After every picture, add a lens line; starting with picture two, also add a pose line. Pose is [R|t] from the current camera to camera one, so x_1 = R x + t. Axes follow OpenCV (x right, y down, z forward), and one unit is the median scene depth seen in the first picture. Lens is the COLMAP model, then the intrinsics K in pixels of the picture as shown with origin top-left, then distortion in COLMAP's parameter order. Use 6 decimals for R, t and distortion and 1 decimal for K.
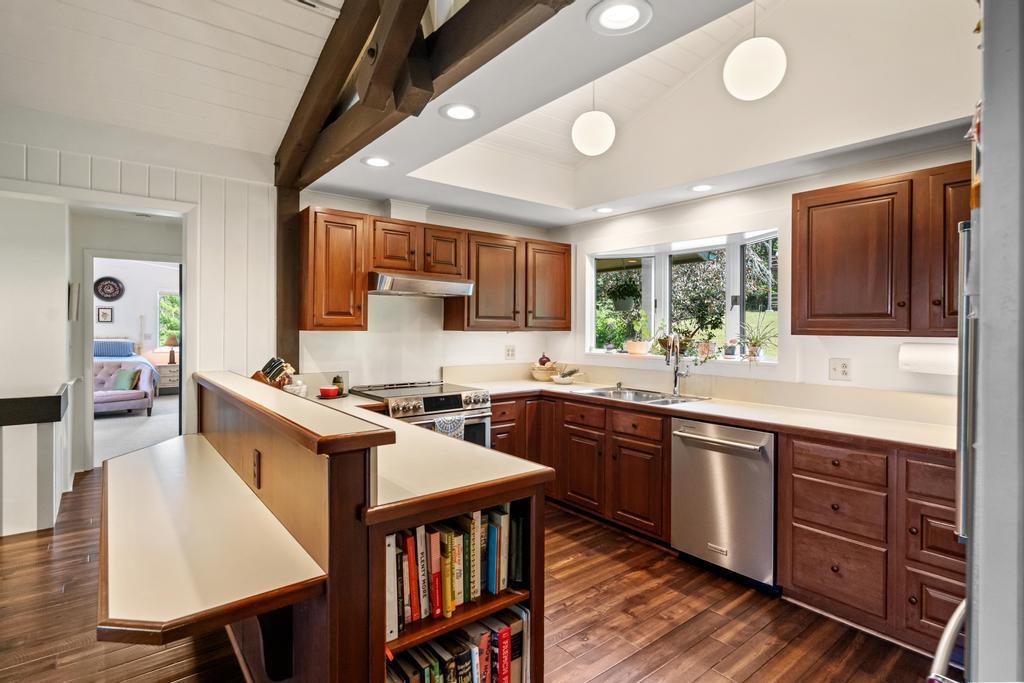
lens RADIAL K [[515.3, 0, 513.9], [0, 515.3, 328.3], [0, 0, 1]] dist [-0.001325, -0.000046]
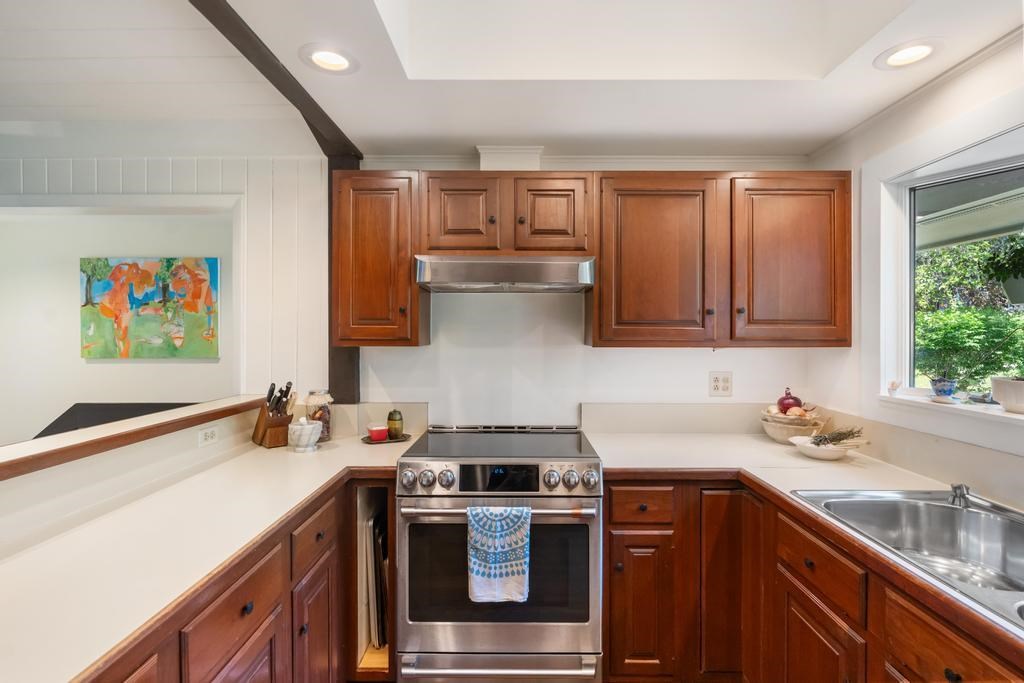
lens RADIAL K [[489.5, 0, 514.7], [0, 489.5, 334.7], [0, 0, 1]] dist [-0.000380, 0.000076]
pose [[0.778793, -0.003831, -0.627269, 0.187364], [0.003653, 0.999992, -0.001572, -0.008379], [0.627270, -0.001067, 0.778801, 0.539355]]
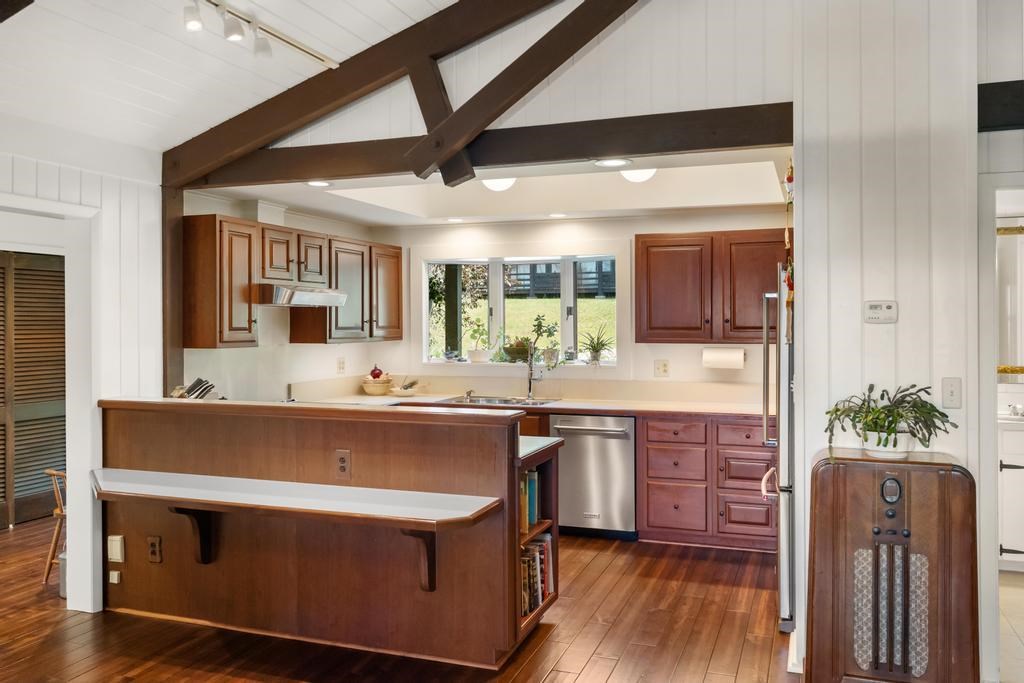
lens RADIAL K [[837.0, 0, 509.6], [0, 837.0, 318.1], [0, 0, 1]] dist [0.002815, 0.002819]
pose [[0.854664, -0.007114, 0.519133, -0.622950], [0.008661, 0.999962, -0.000556, -0.038910], [-0.519110, 0.004972, 0.854693, -0.480281]]
